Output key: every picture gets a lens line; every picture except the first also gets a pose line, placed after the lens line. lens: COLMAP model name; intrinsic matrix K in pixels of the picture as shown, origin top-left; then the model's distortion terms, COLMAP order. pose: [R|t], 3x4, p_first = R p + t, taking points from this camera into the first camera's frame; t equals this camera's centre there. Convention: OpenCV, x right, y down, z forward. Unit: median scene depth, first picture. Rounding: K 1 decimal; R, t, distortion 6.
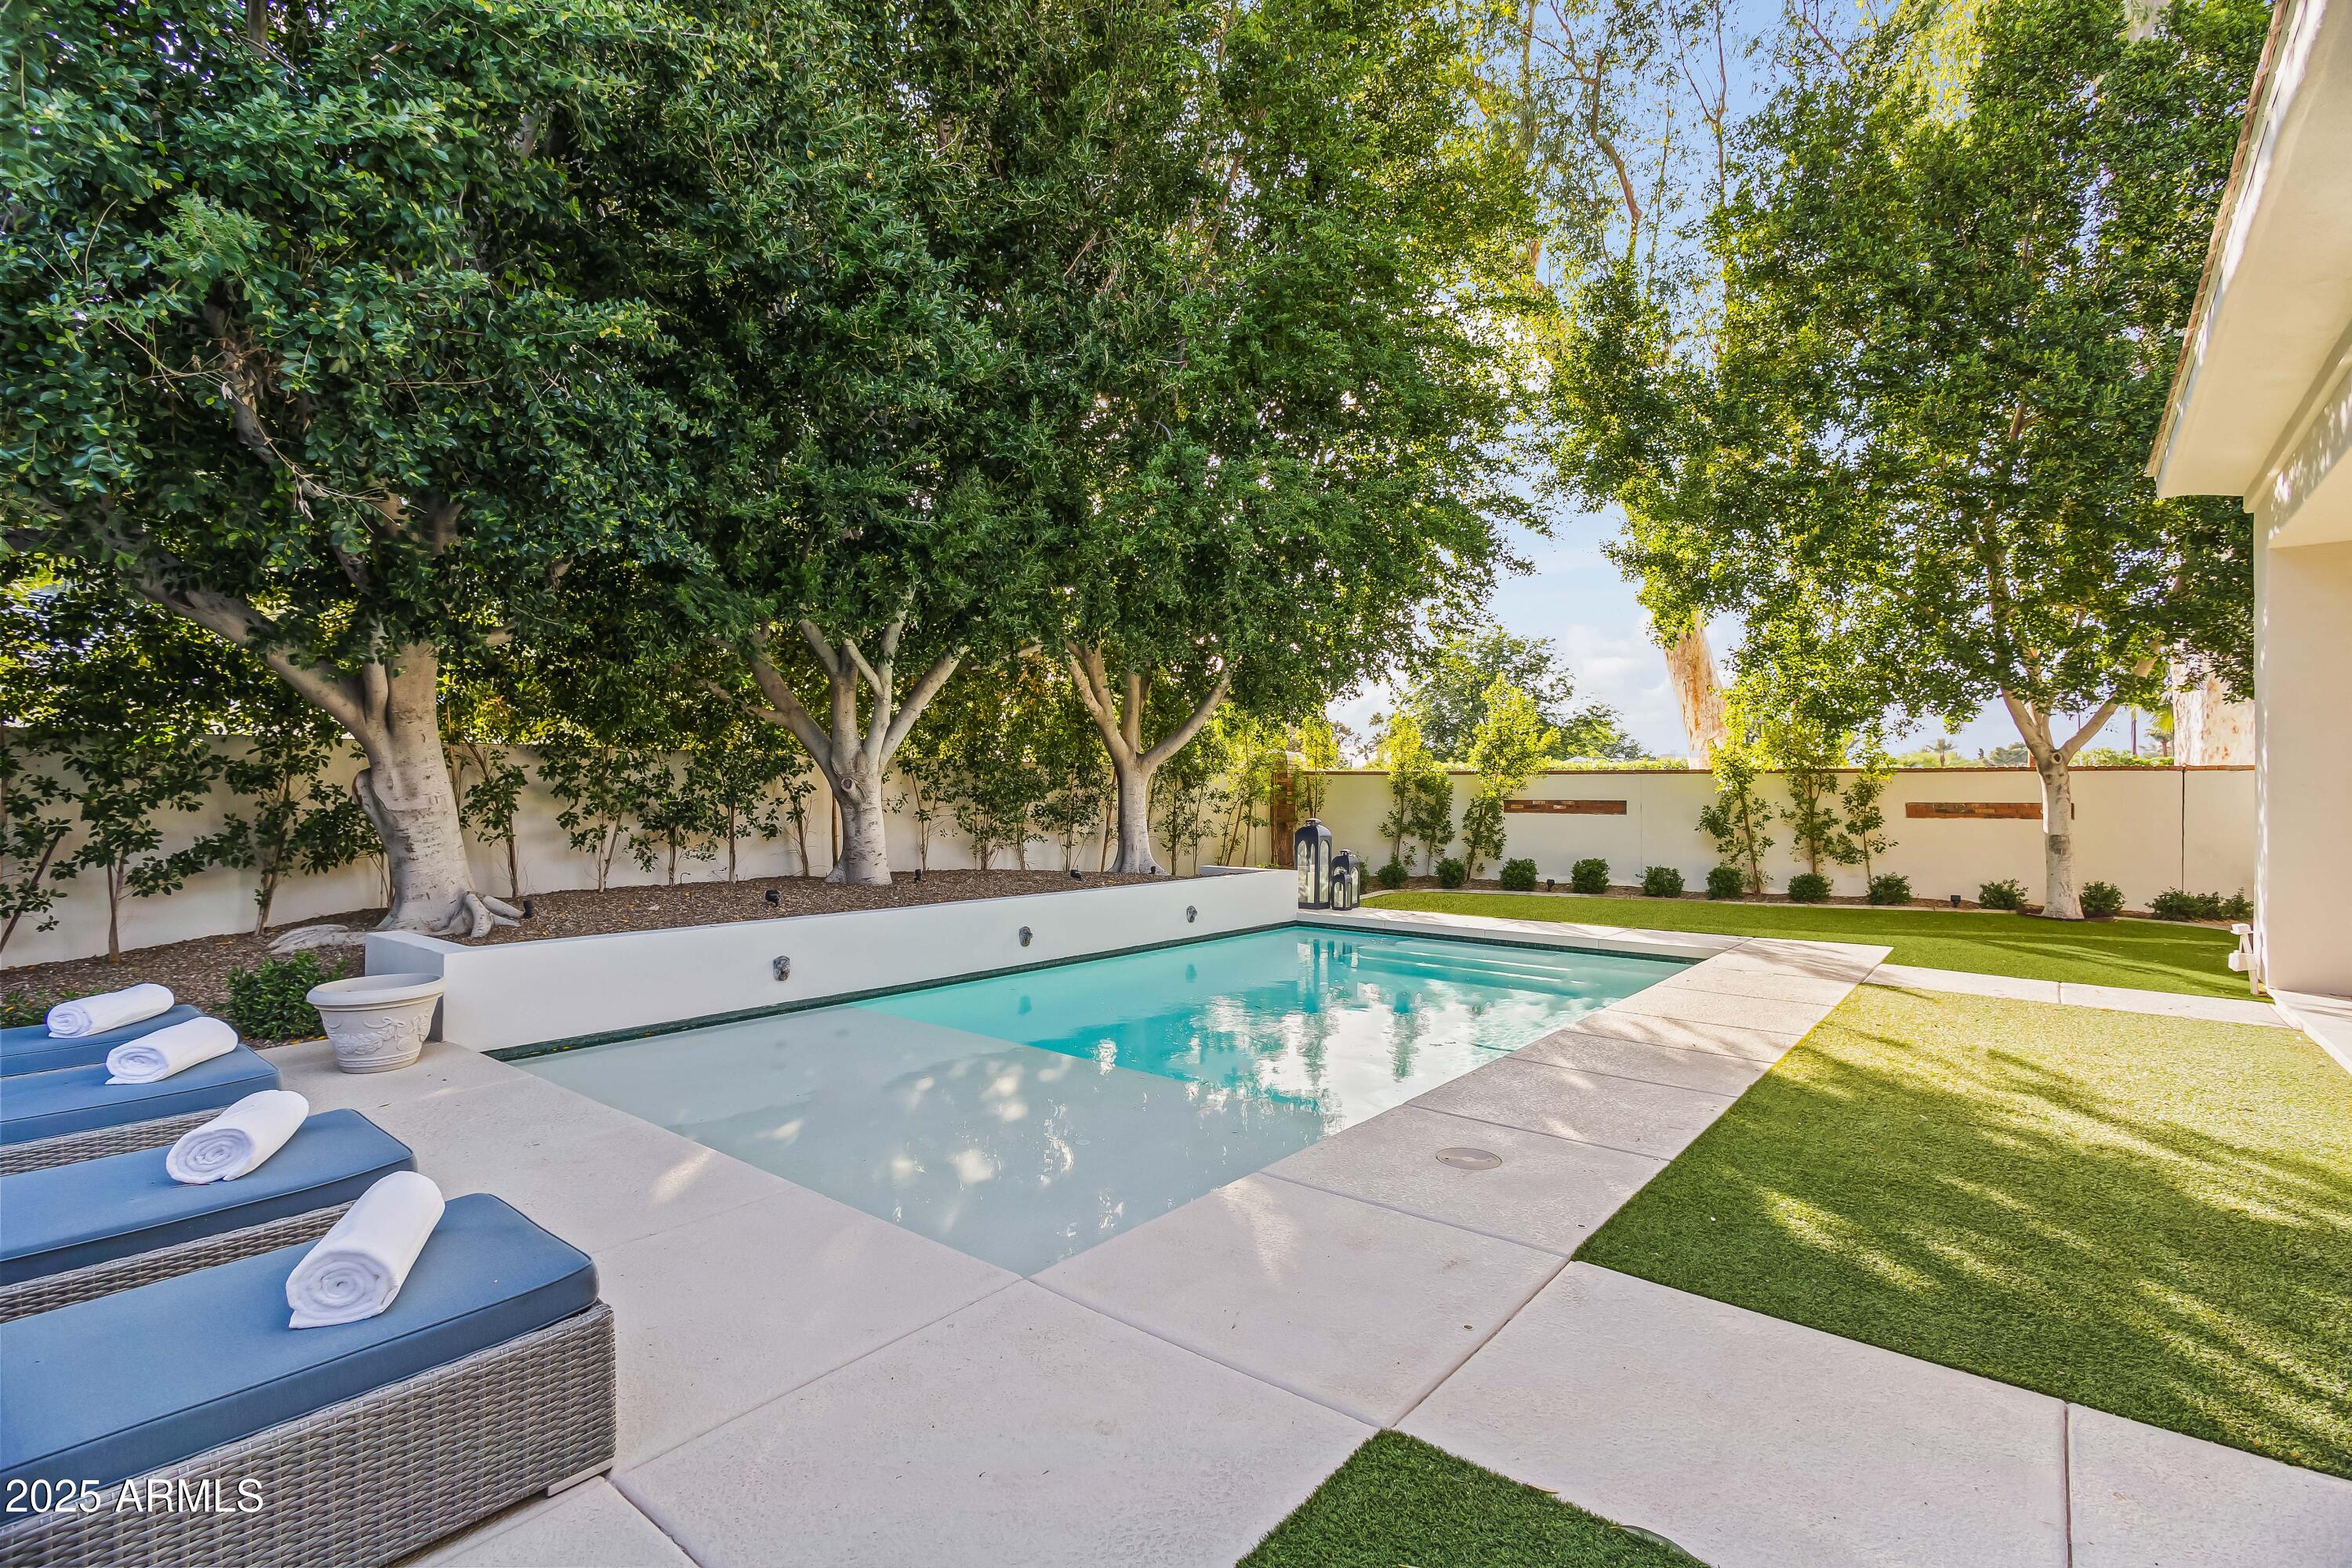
lens RADIAL K [[1099.6, 0, 1176.0], [0, 1099.6, 784.0], [0, 0, 1]] dist [0.014005, -0.001274]
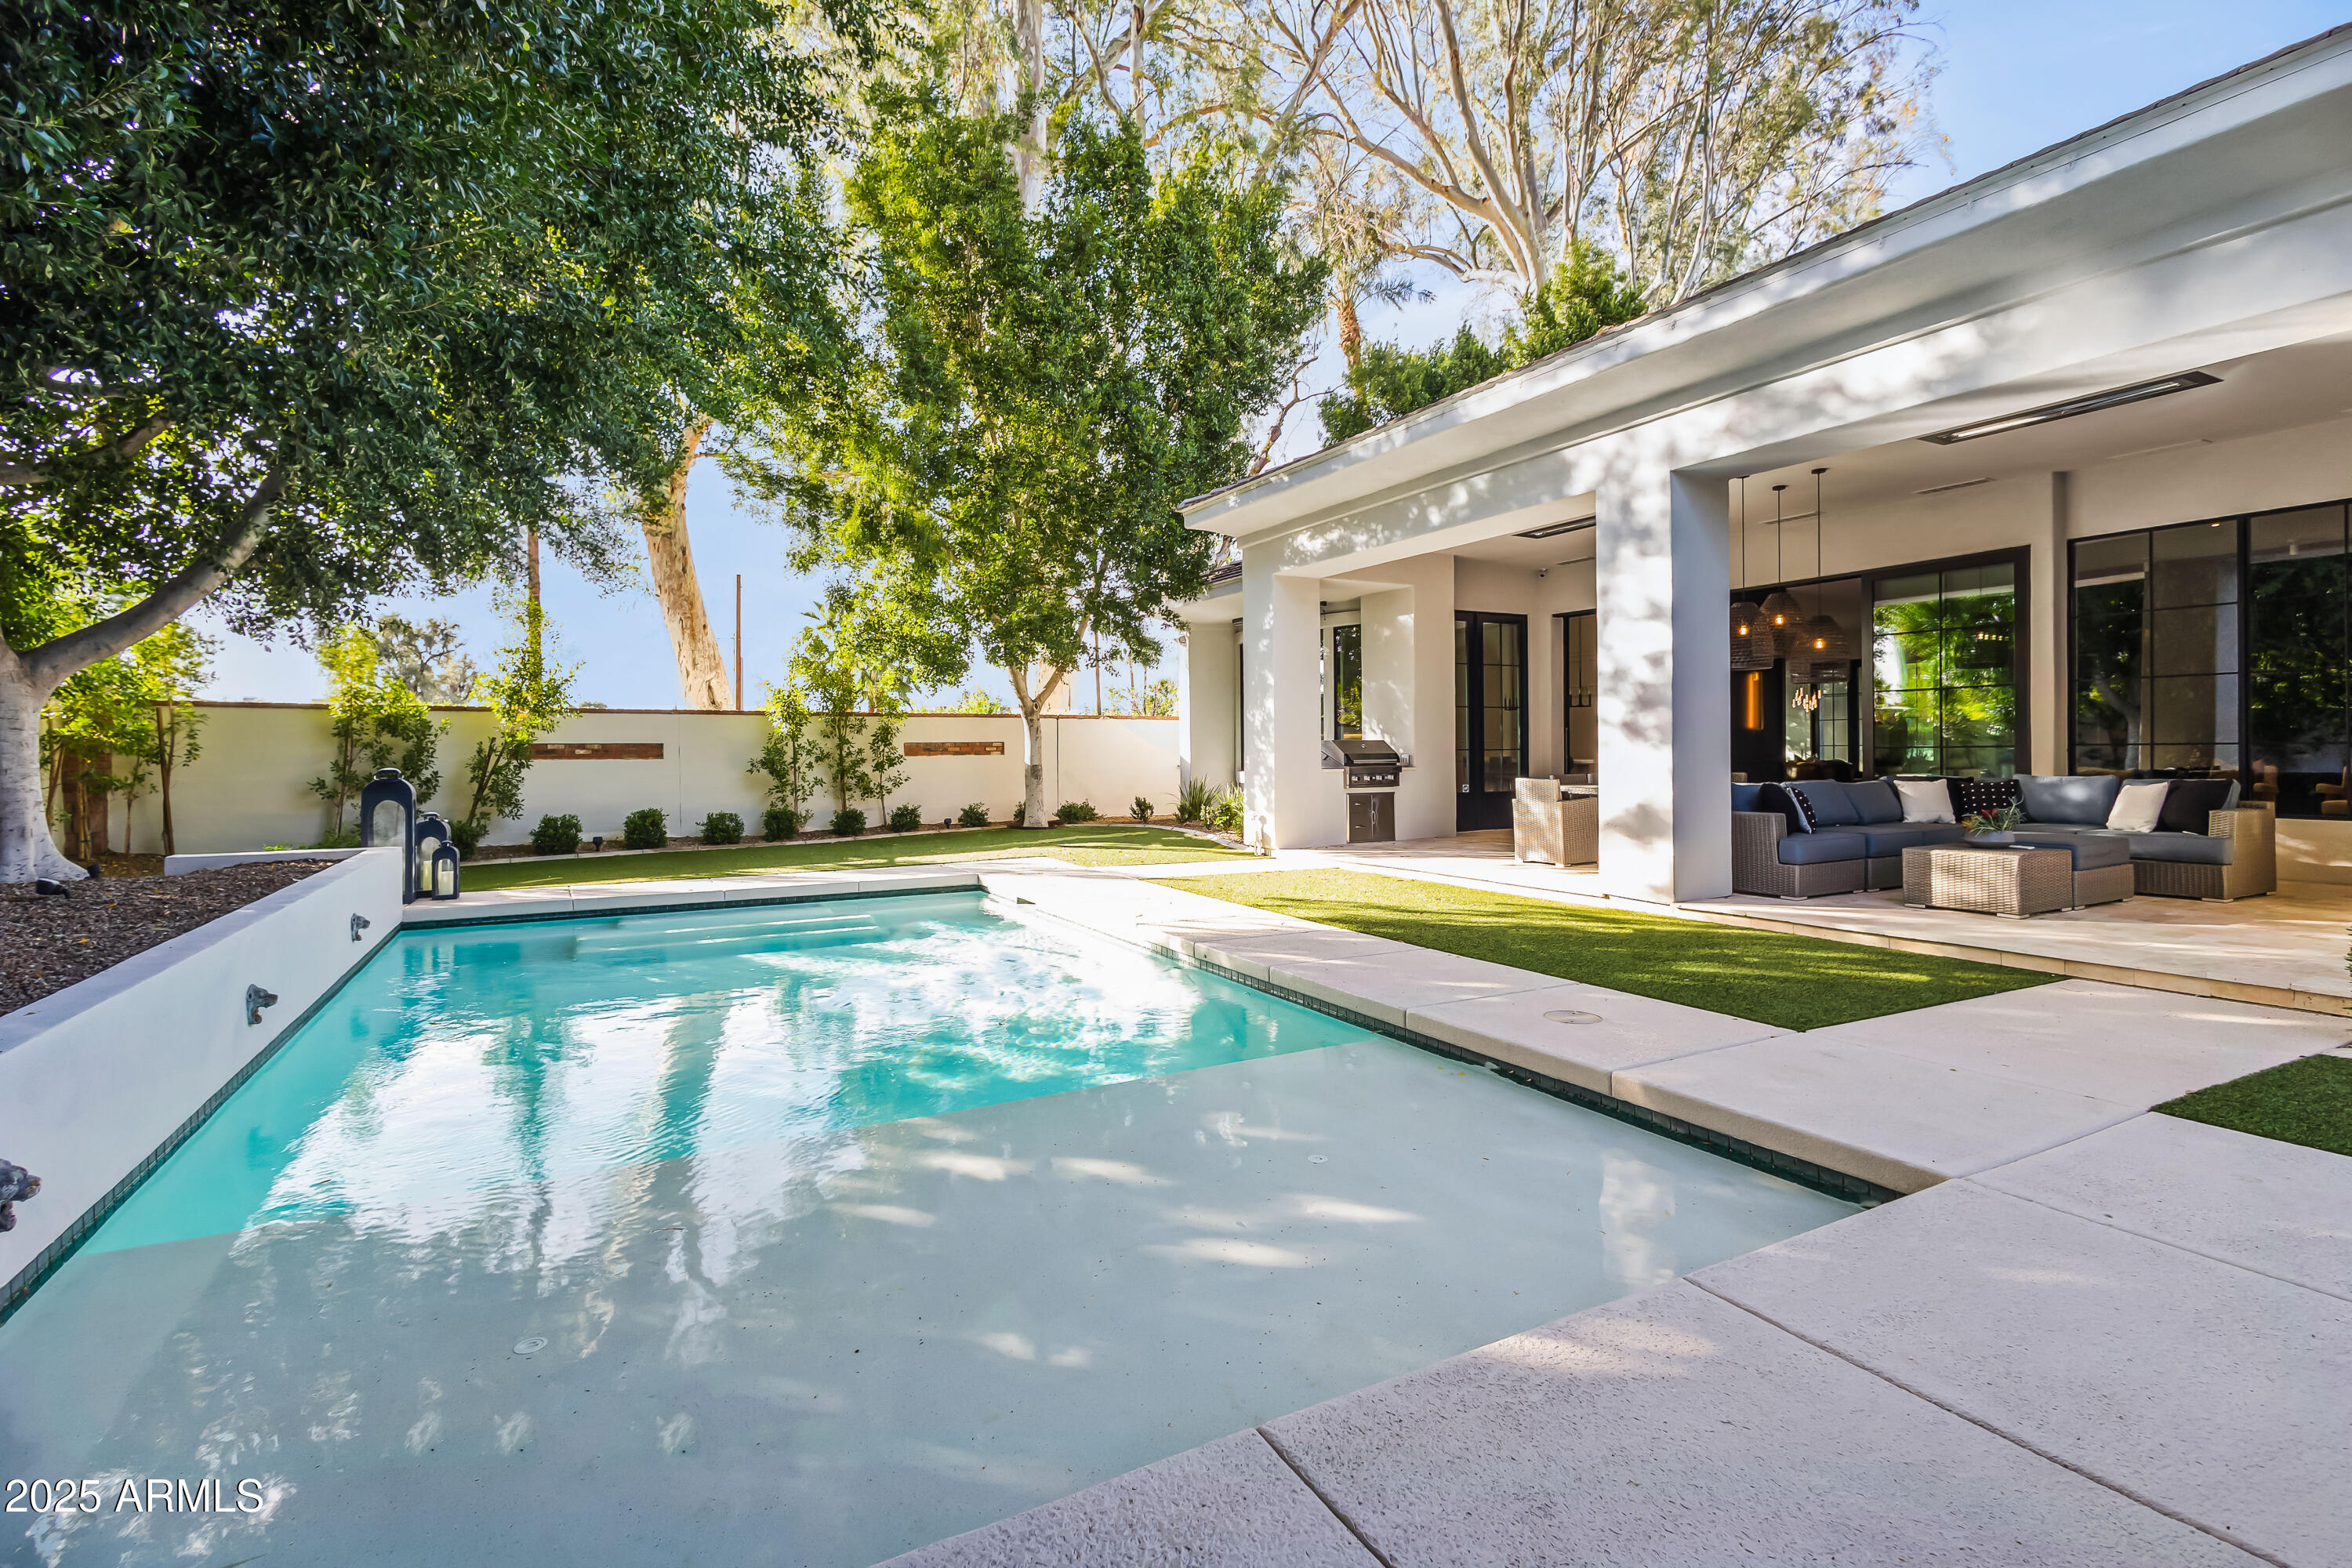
lens RADIAL K [[1115.5, 0, 1171.4], [0, 1115.5, 743.7], [0, 0, 1]] dist [0.025963, -0.000379]
pose [[0.403168, -0.004741, 0.915114, -0.298273], [-0.000121, 0.999986, 0.005234, 0.011313], [-0.915126, -0.002221, 0.403162, 0.268986]]
